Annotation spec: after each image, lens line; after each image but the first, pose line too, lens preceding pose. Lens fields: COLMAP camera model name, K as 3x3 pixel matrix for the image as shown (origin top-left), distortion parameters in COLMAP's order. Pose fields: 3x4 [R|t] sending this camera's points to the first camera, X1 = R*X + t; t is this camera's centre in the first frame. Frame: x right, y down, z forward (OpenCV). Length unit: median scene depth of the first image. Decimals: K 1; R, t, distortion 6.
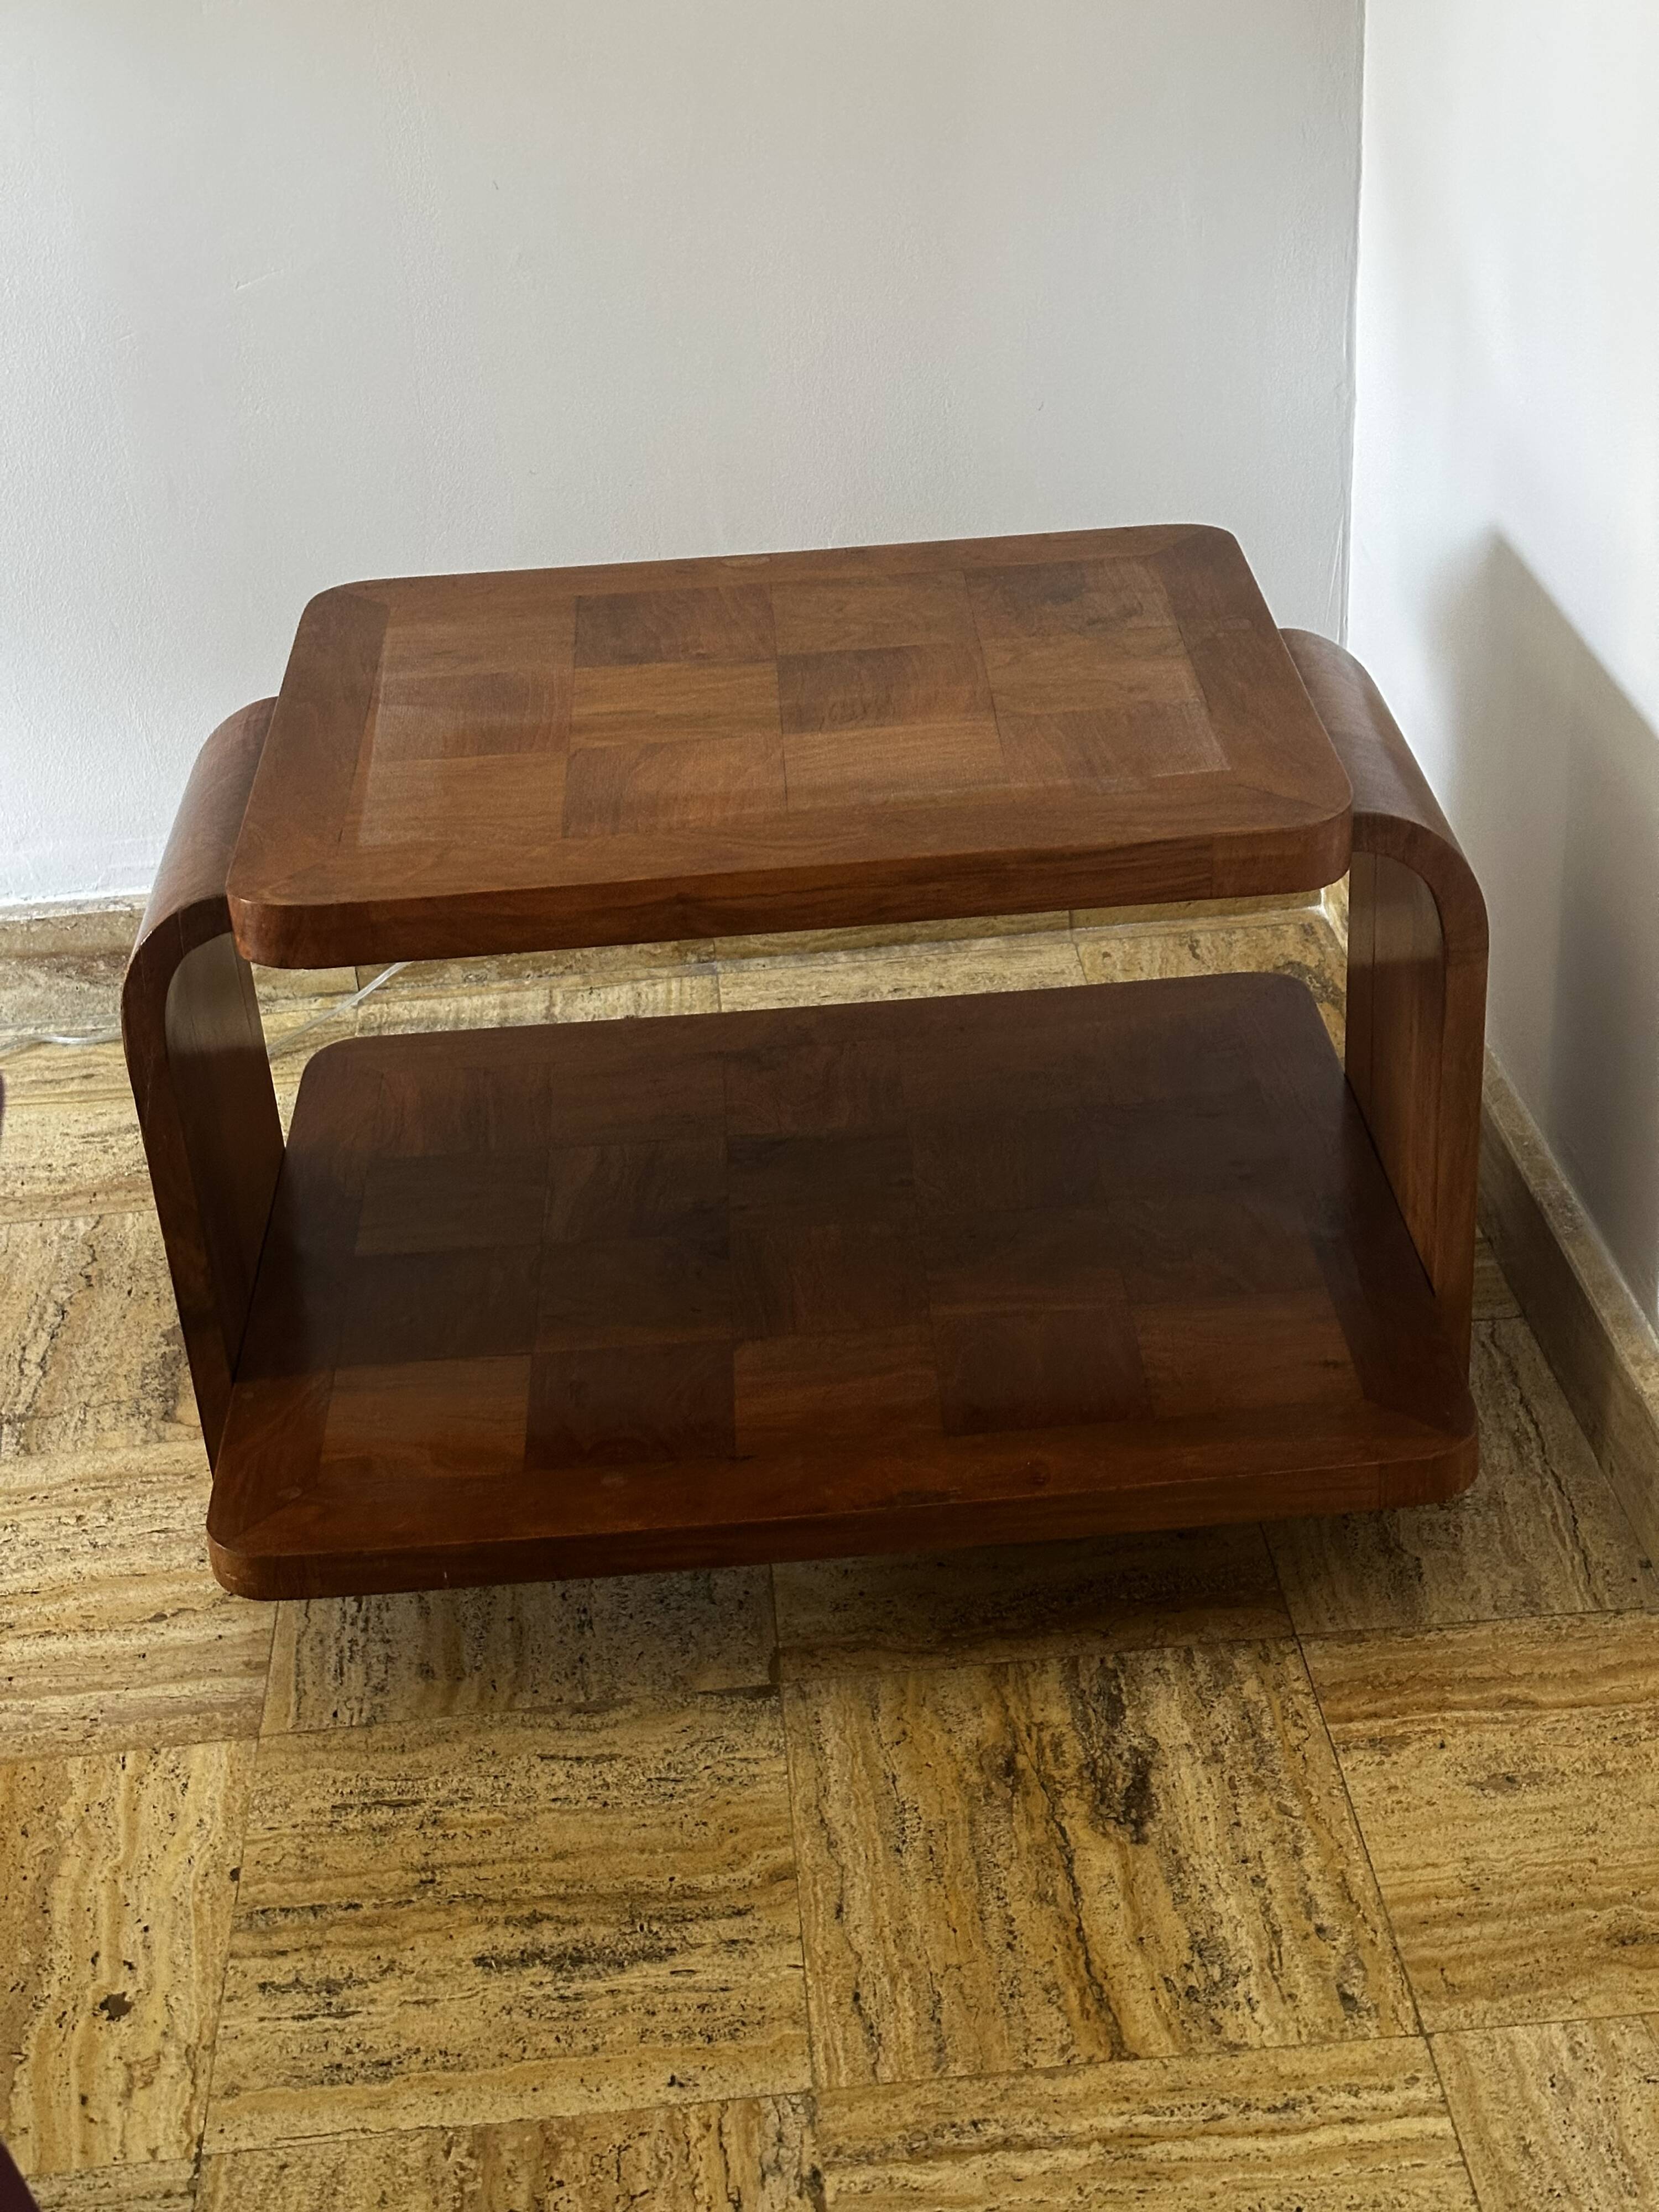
lens RADIAL K [[3060.1, 0, 823.1], [0, 3060.1, 1107.2], [0, 0, 1]] dist [0.209568, -0.475797]
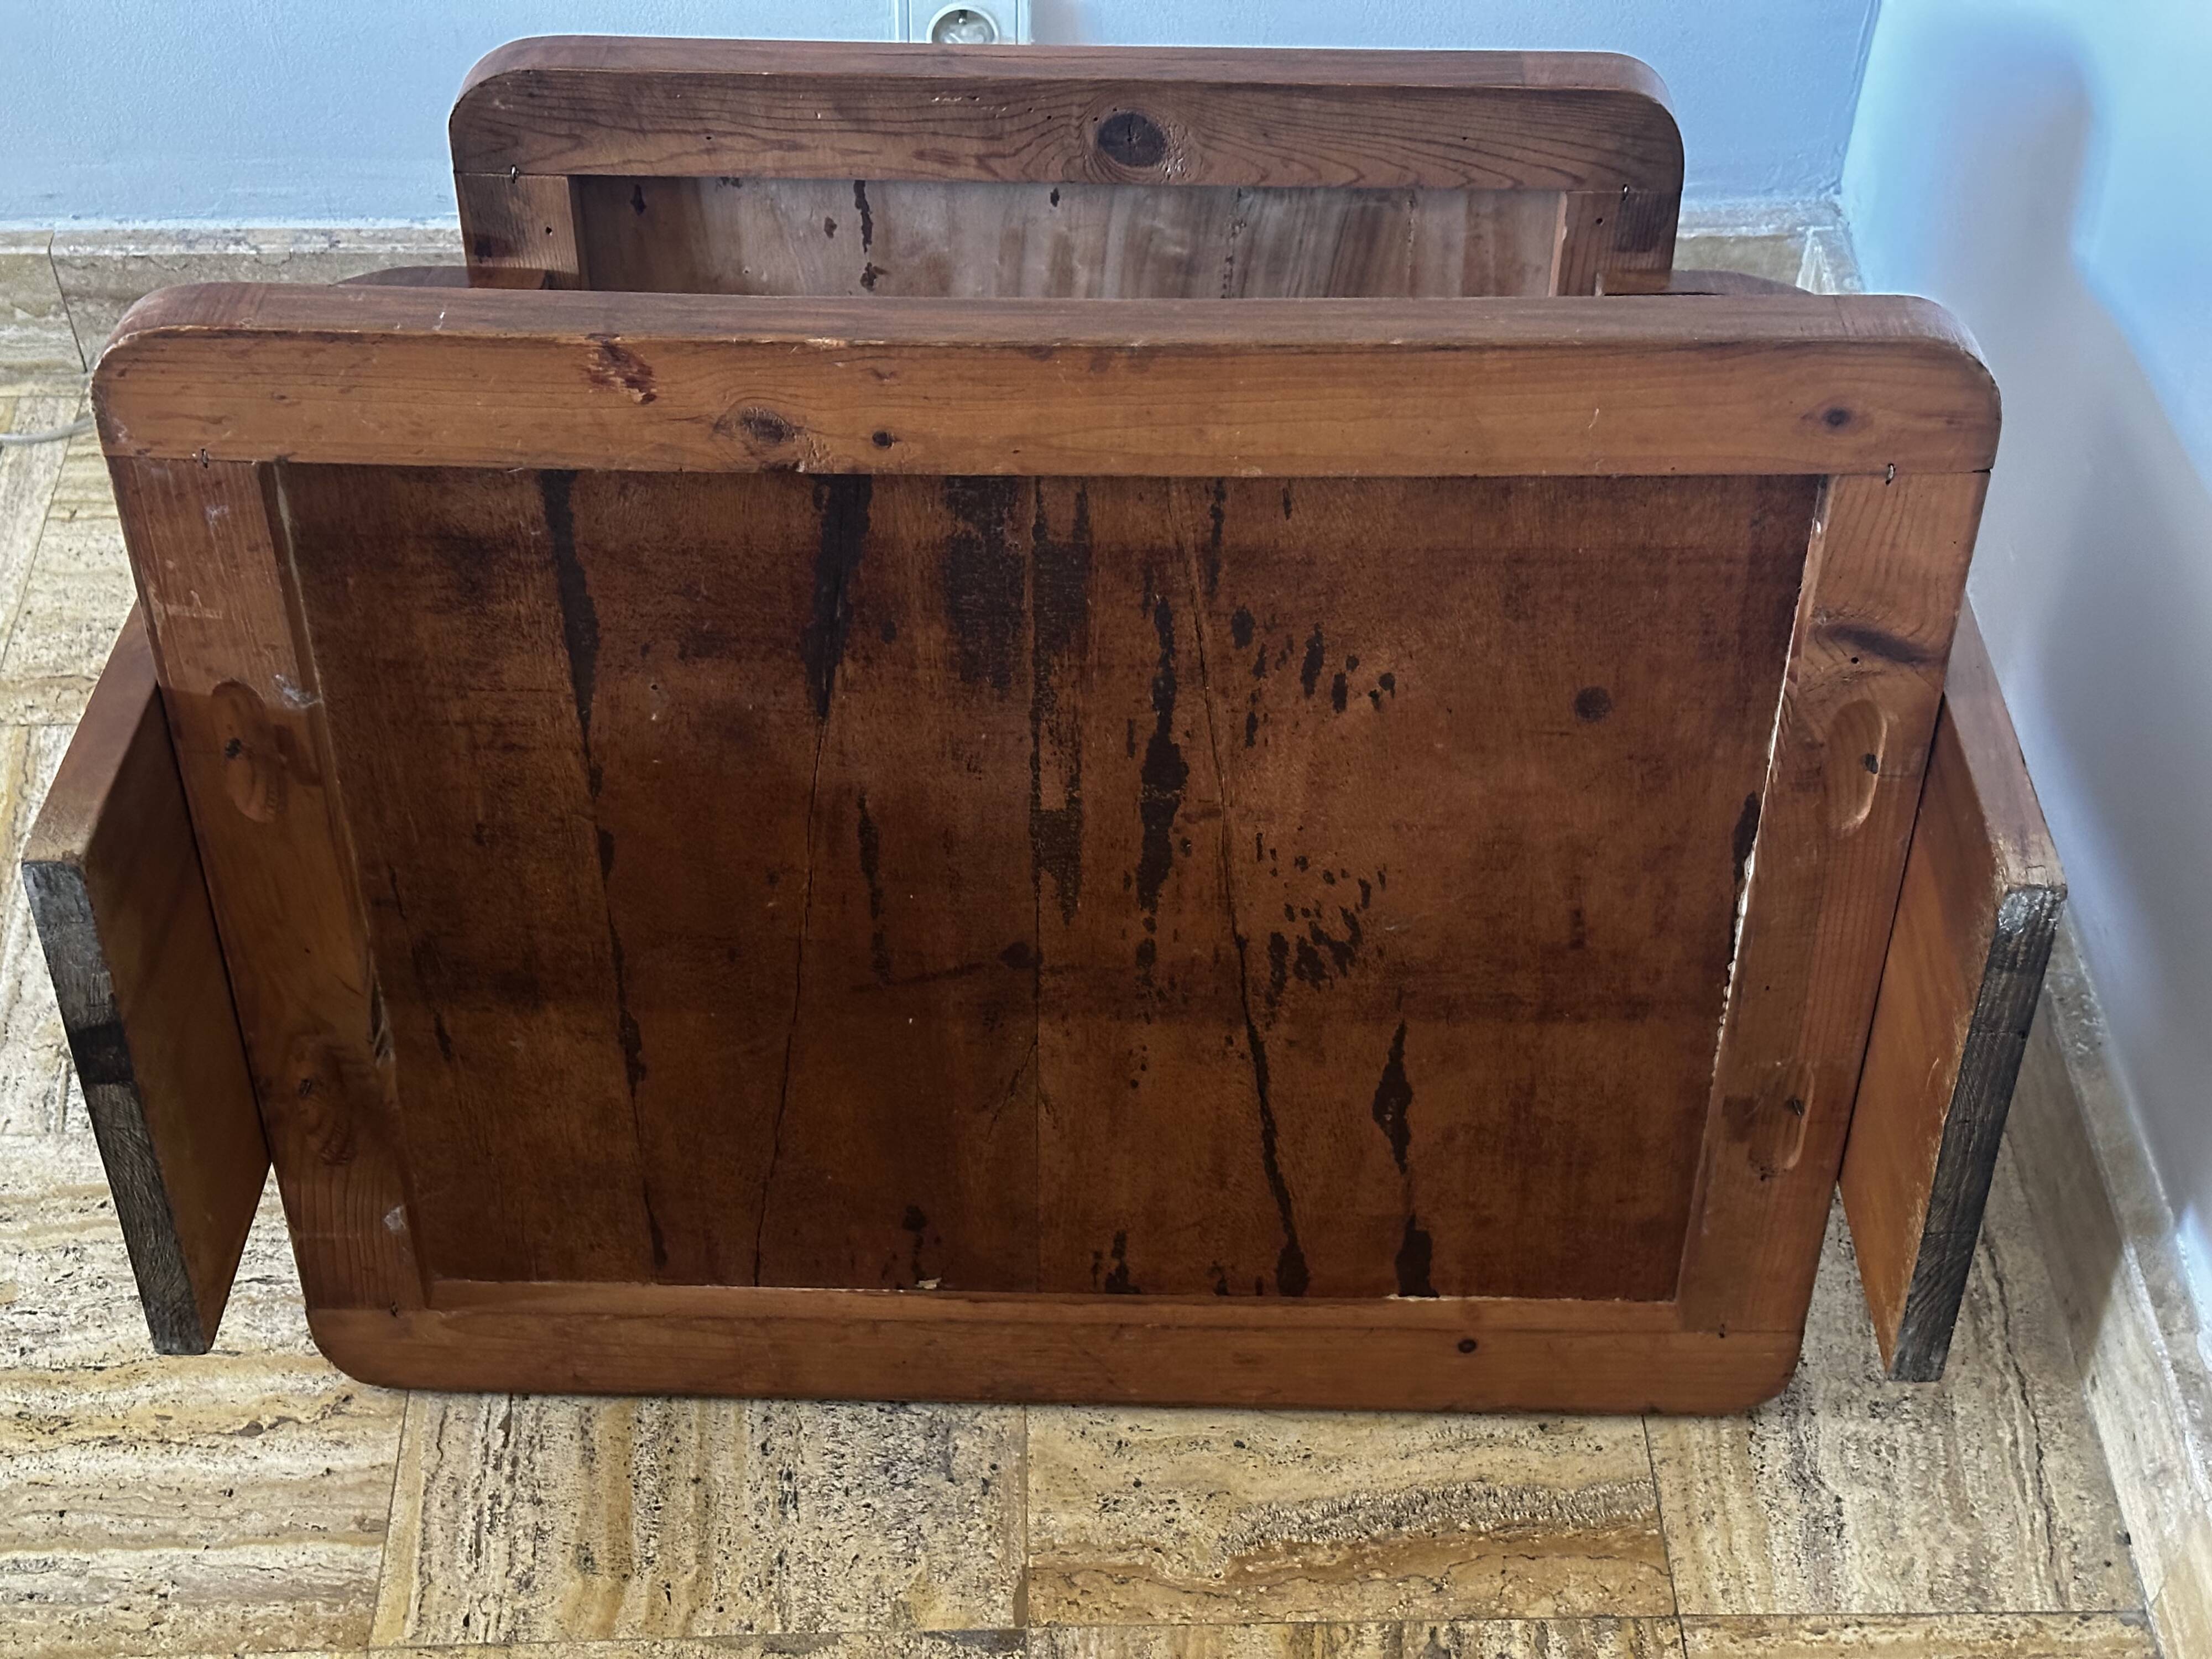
lens RADIAL K [[3086.7, 0, 1109.3], [0, 3086.7, 863.3], [0, 0, 1]] dist [0.231595, -0.571117]
pose [[0.996766, 0.076585, 0.024347, -0.028755], [-0.080361, 0.949048, 0.304712, -0.258047], [0.000230, -0.305683, 0.952133, 0.303224]]
